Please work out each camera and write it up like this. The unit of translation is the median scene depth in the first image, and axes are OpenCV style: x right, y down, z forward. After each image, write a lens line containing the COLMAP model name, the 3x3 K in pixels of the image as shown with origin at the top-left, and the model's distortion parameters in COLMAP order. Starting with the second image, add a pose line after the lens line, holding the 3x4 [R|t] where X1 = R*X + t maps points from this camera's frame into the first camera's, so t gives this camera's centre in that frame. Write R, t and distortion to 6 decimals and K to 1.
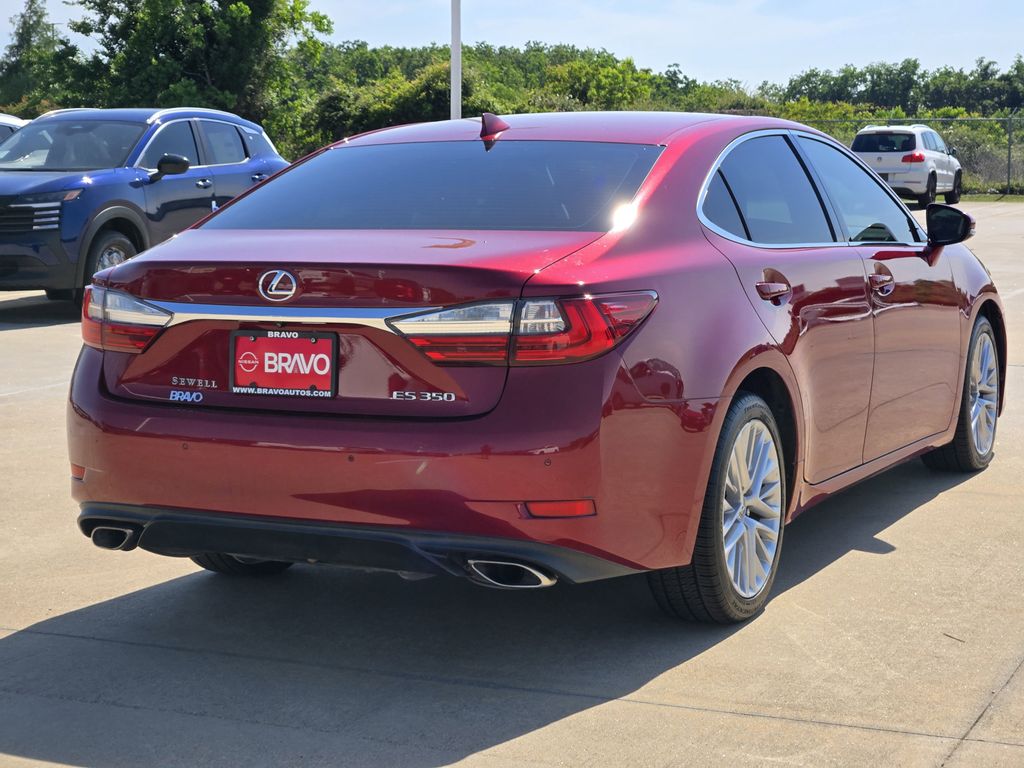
lens RADIAL K [[1977.4, 0, 512.0], [0, 1977.4, 384.0], [0, 0, 1]] dist [-0.116845, 0.841477]
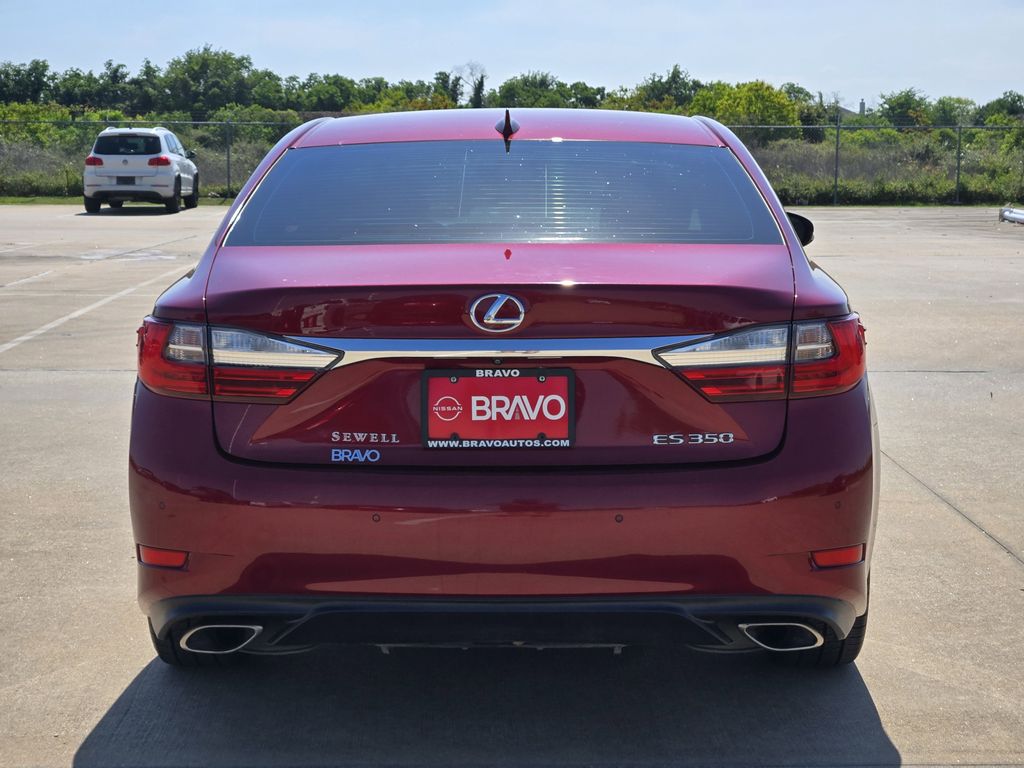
lens RADIAL K [[1977.4, 0, 512.0], [0, 1977.4, 384.0], [0, 0, 1]] dist [-0.116845, 0.841477]
pose [[0.890761, -0.043272, 0.452408, -0.479489], [0.044039, 0.998991, 0.008842, -0.027472], [-0.452334, 0.012047, 0.891767, 0.265422]]
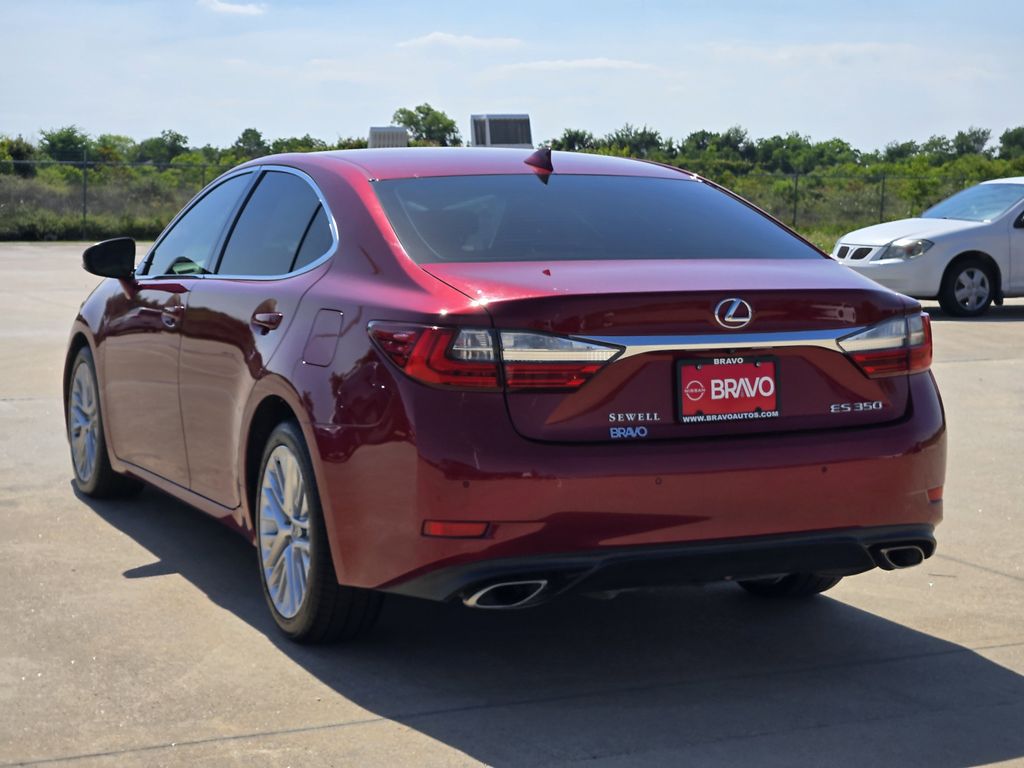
lens RADIAL K [[1977.4, 0, 512.0], [0, 1977.4, 384.0], [0, 0, 1]] dist [-0.116845, 0.841477]
pose [[0.602341, -0.063821, 0.795684, -0.999049], [0.080508, 0.996573, 0.018989, -0.041509], [-0.794169, 0.052621, 0.605415, 0.465072]]
